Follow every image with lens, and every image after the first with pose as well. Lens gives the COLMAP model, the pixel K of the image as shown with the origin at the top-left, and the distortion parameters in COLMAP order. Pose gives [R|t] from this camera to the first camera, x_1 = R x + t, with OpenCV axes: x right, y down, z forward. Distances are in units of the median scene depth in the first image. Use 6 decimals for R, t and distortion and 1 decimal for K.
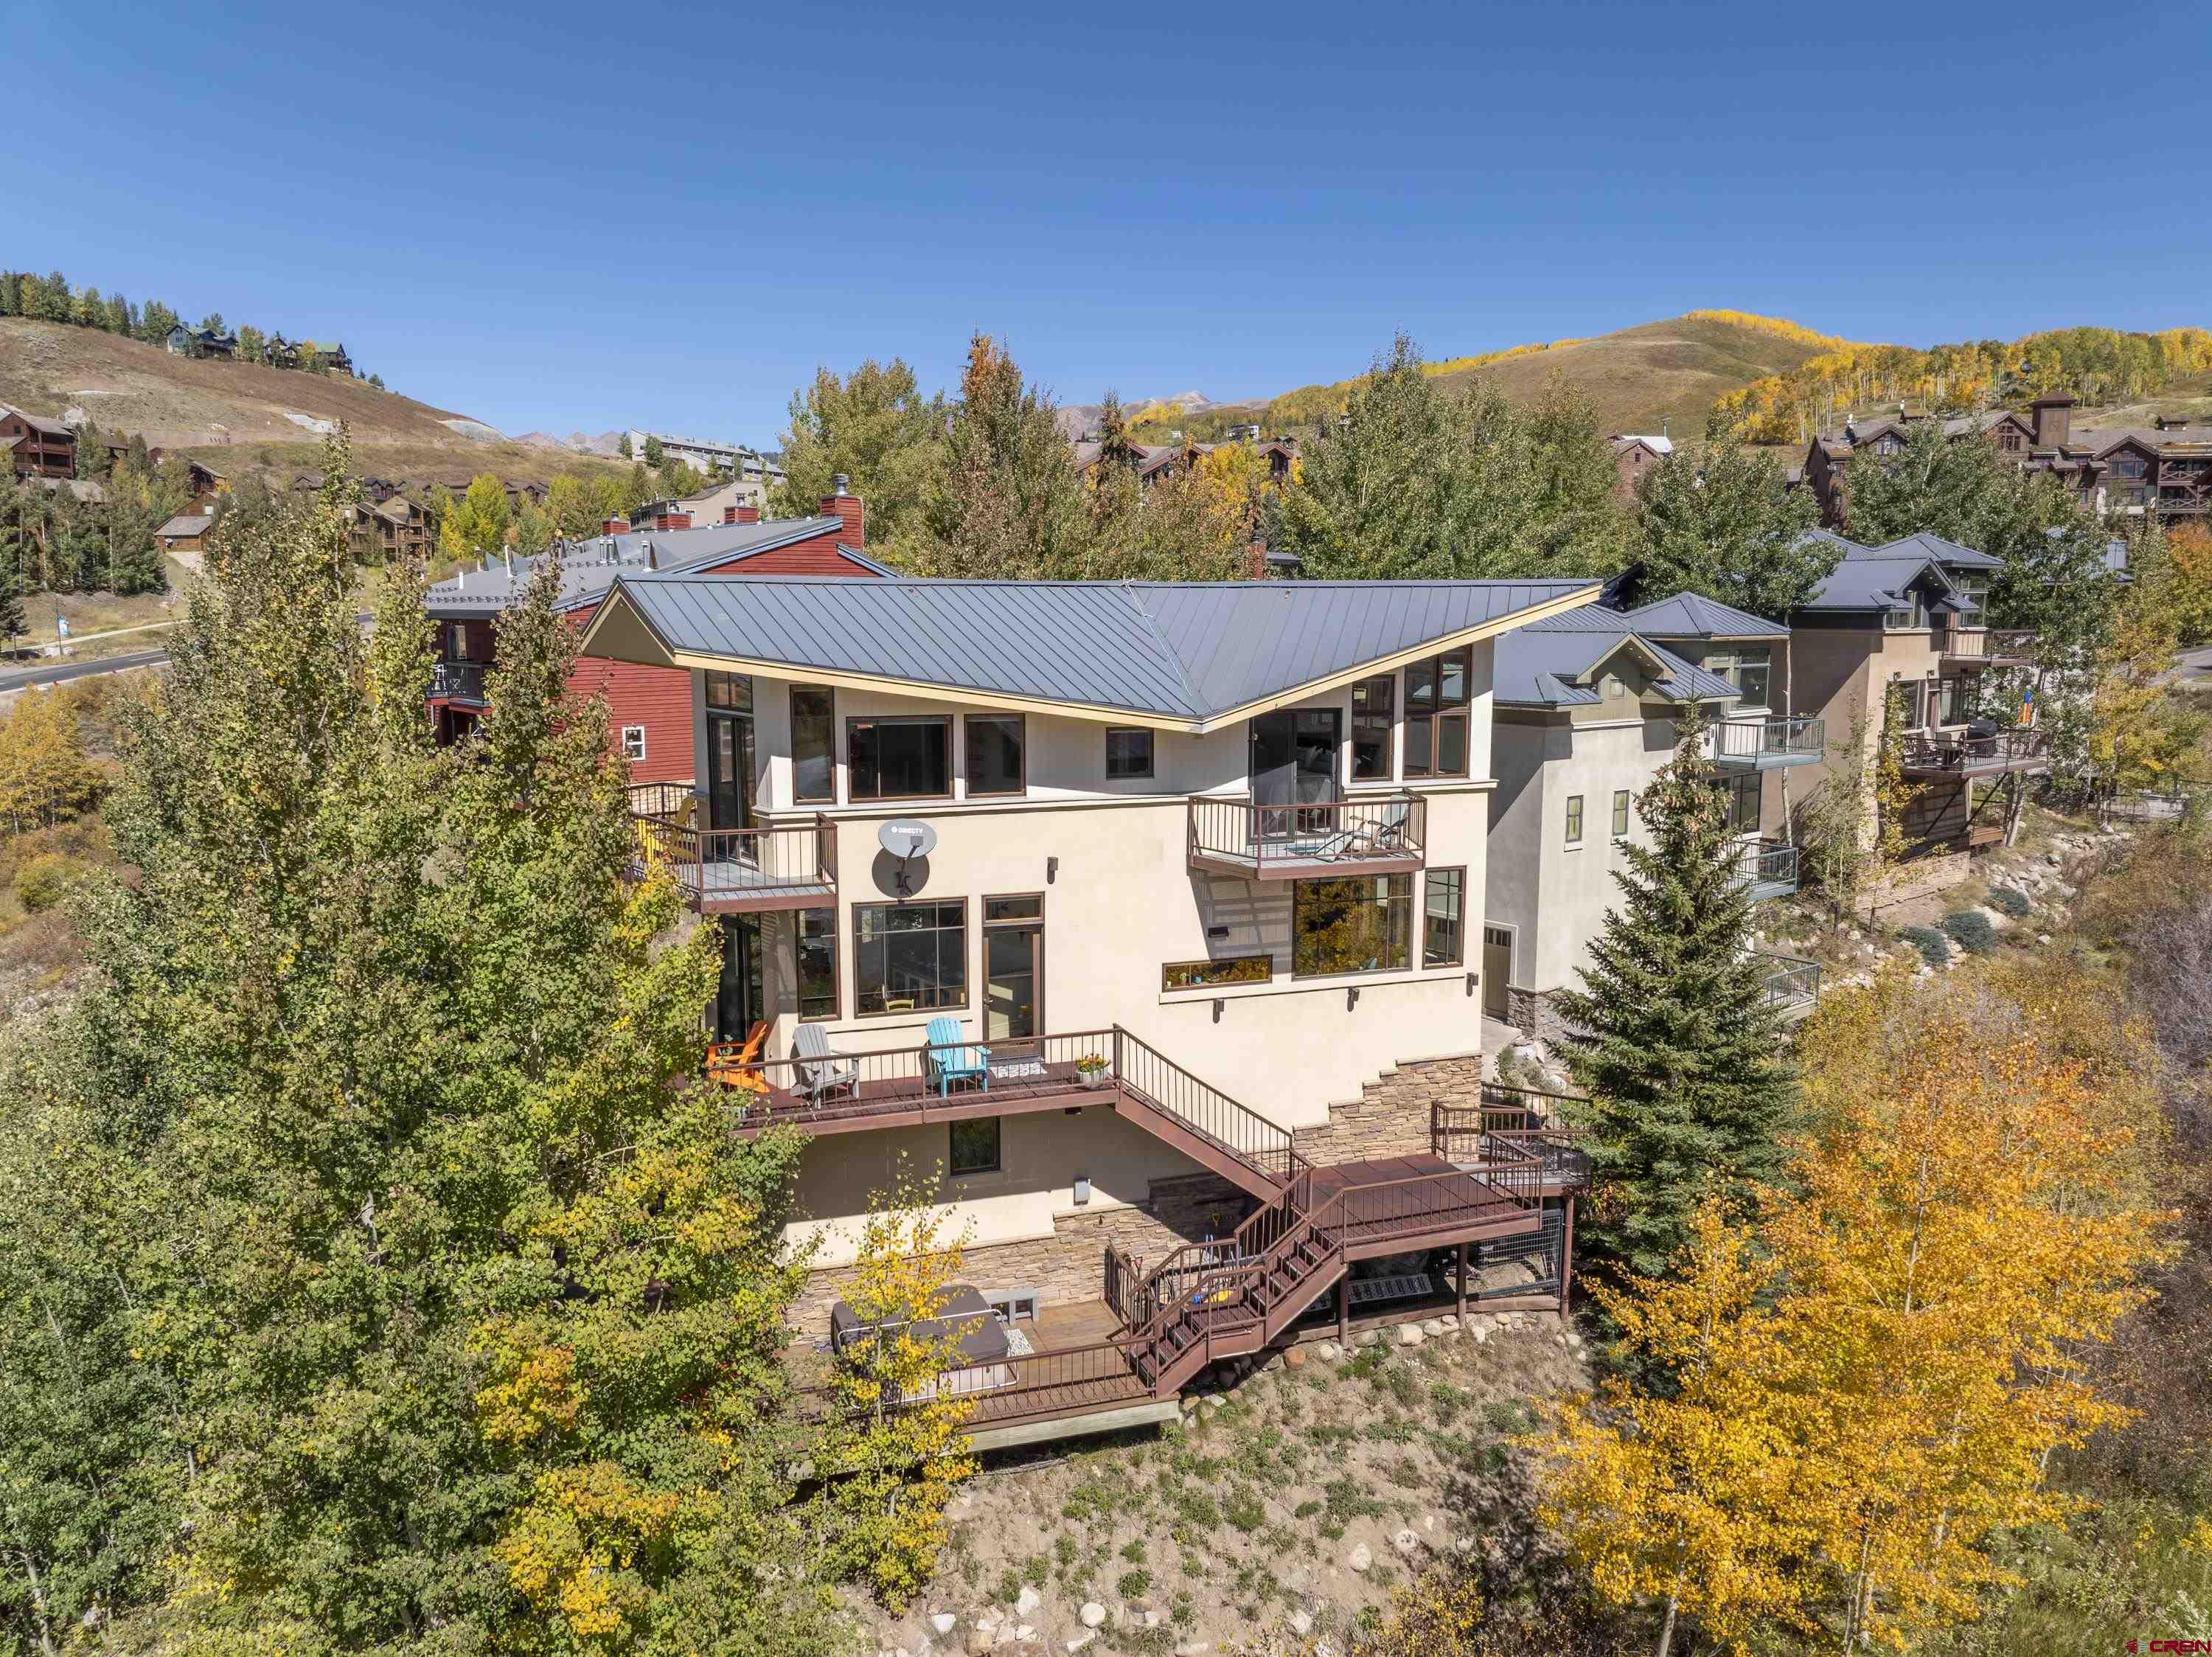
lens RADIAL K [[1564.6, 0, 1103.8], [0, 1564.6, 818.7], [0, 0, 1]] dist [-0.055660, 0.026822]
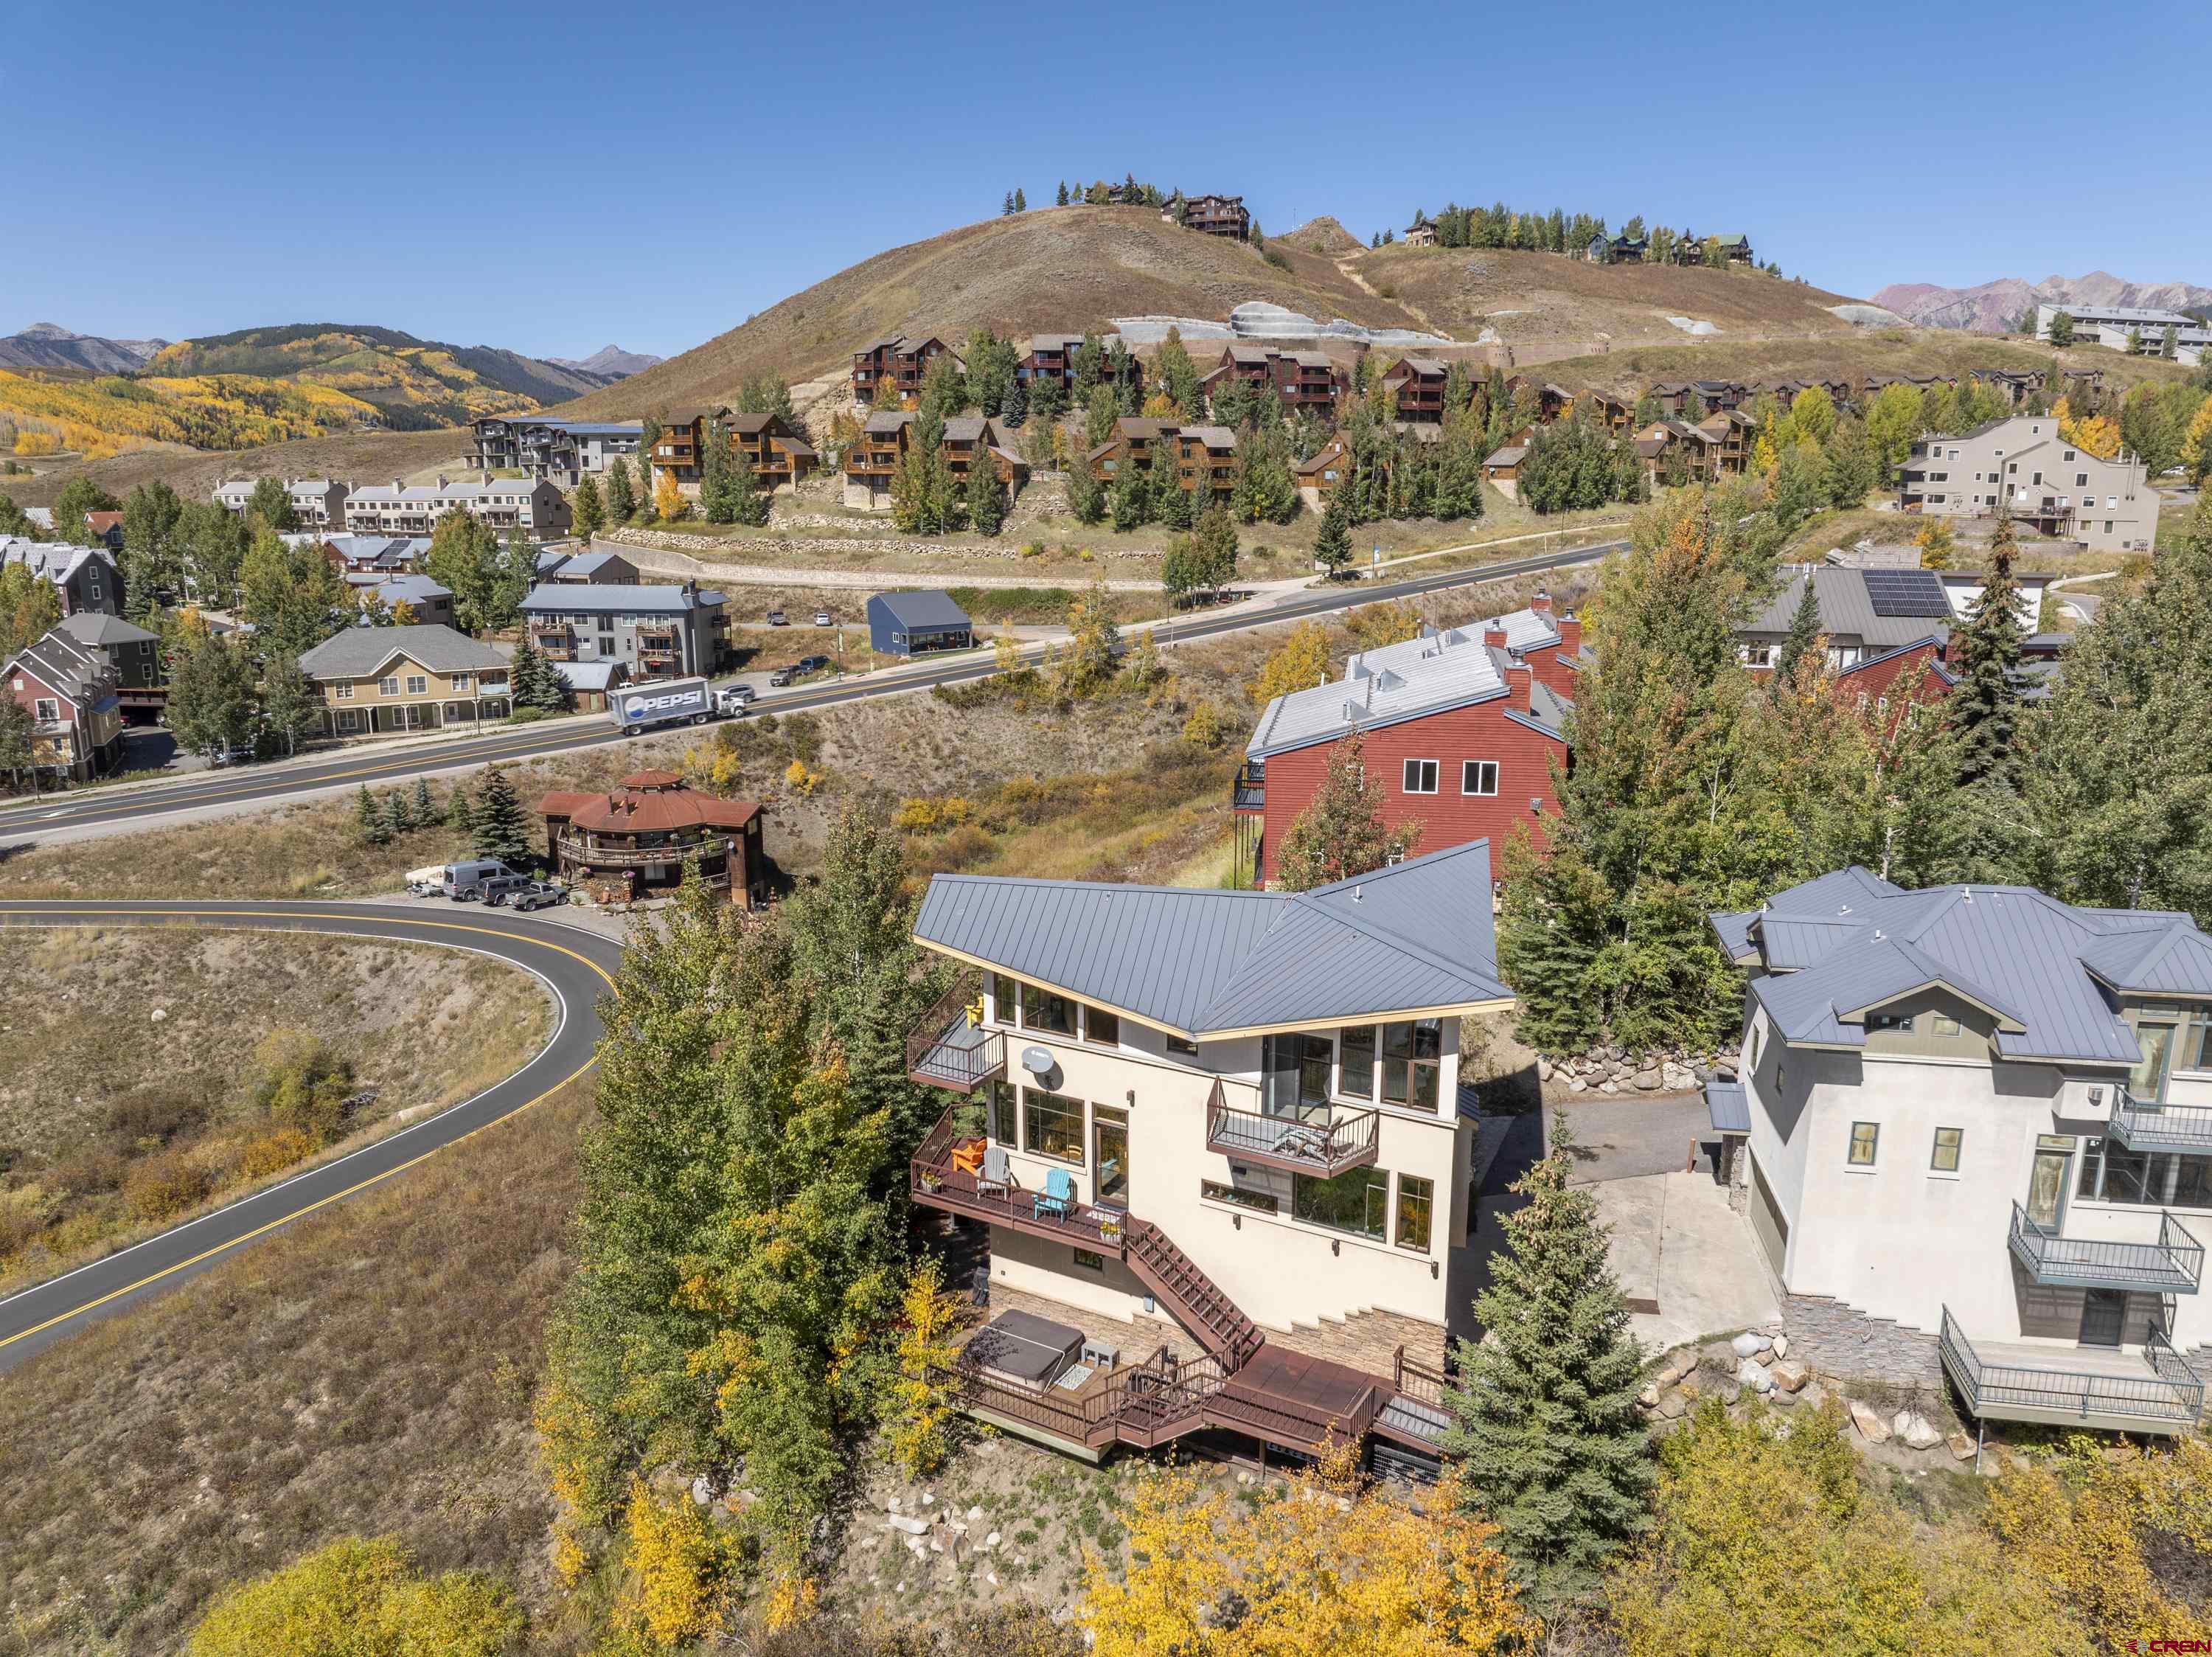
lens RADIAL K [[1564.6, 0, 1124.2], [0, 1564.6, 838.3], [0, 0, 1]] dist [-0.055660, 0.026822]
pose [[0.655476, 0.177732, -0.734004, 0.690519], [-0.099430, 0.983762, 0.149416, -0.295913], [0.748642, -0.024957, 0.662505, -0.003539]]
